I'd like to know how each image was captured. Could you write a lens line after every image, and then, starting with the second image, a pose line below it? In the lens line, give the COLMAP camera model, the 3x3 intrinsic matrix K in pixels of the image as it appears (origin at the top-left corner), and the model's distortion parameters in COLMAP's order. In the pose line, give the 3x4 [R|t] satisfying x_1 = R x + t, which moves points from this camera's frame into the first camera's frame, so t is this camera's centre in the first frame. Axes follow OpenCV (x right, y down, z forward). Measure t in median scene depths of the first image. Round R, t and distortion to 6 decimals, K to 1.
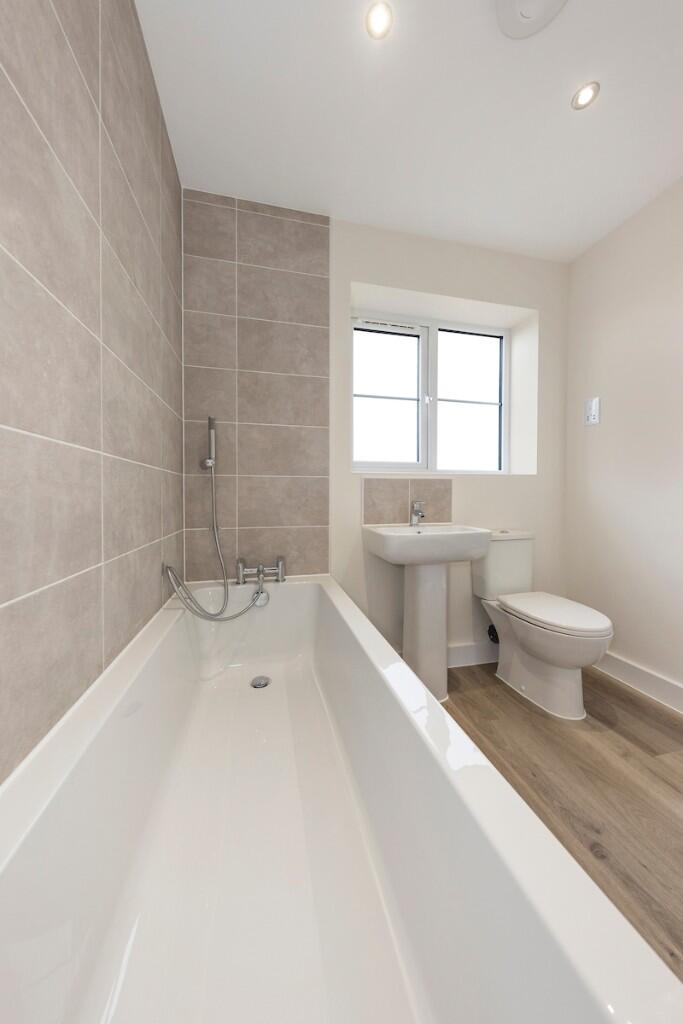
lens RADIAL K [[328.0, 0, 340.1], [0, 328.0, 496.8], [0, 0, 1]] dist [0.005847, -0.001222]
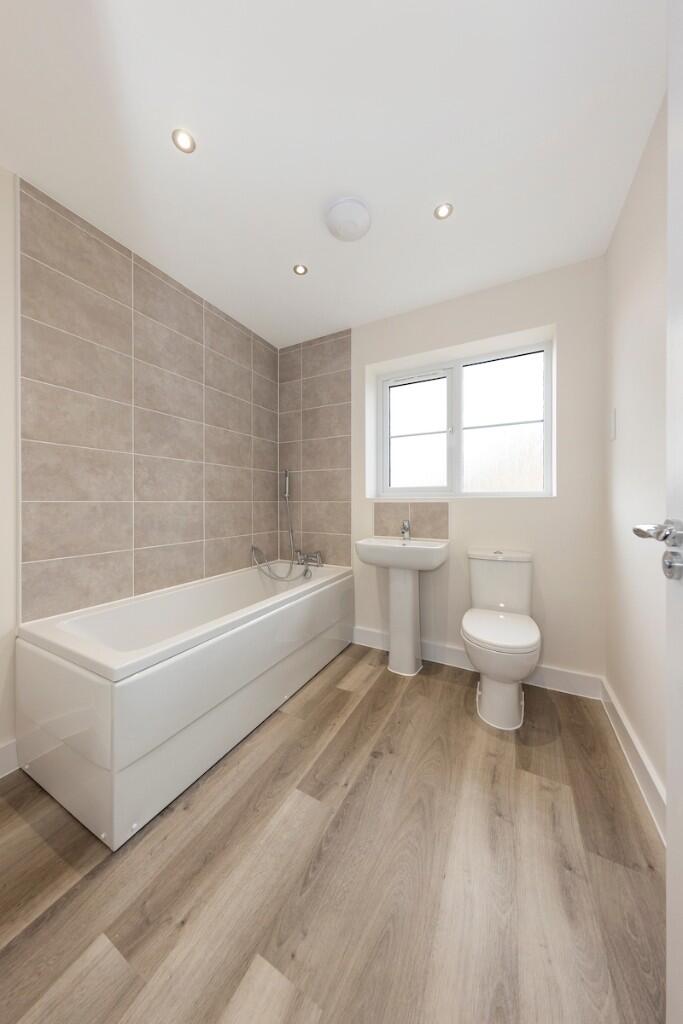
lens RADIAL K [[329.7, 0, 326.5], [0, 329.7, 498.6], [0, 0, 1]] dist [-0.000270, -0.000085]
pose [[0.729764, -0.005316, -0.683679, 0.954670], [-0.003248, 0.999932, -0.011241, -0.061150], [0.683692, 0.010424, 0.729697, -0.170962]]
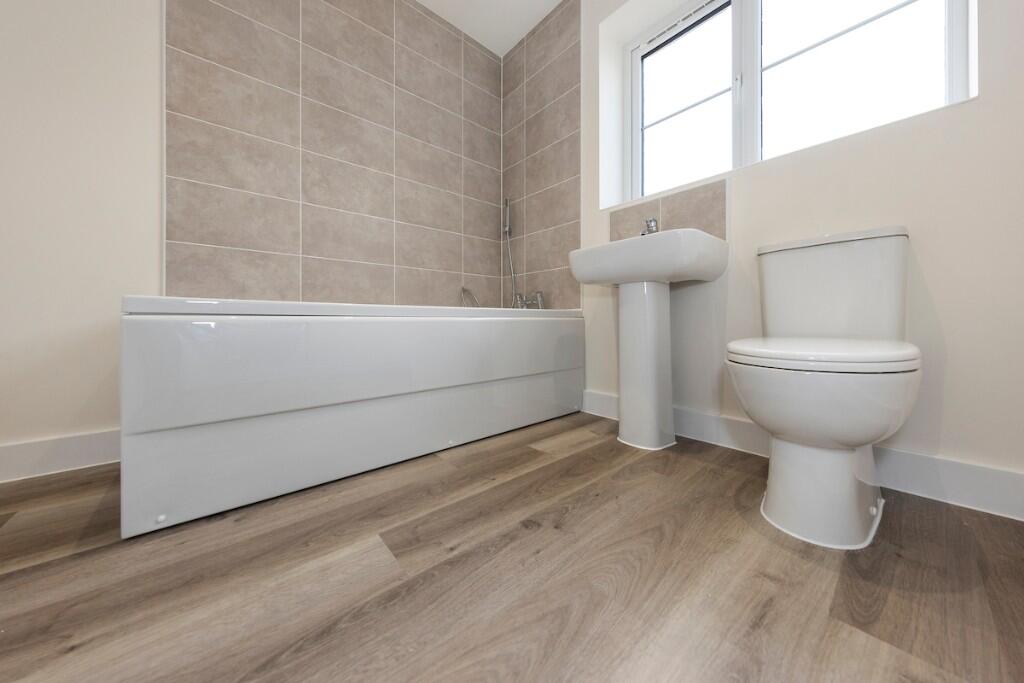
lens RADIAL K [[337.2, 0, 503.5], [0, 337.2, 320.1], [0, 0, 1]] dist [0.000057, -0.000061]
pose [[0.441963, -0.004995, -0.897019, 0.901340], [-0.006199, 0.999944, -0.008622, 0.298472], [0.897012, 0.009371, 0.441907, 0.297259]]
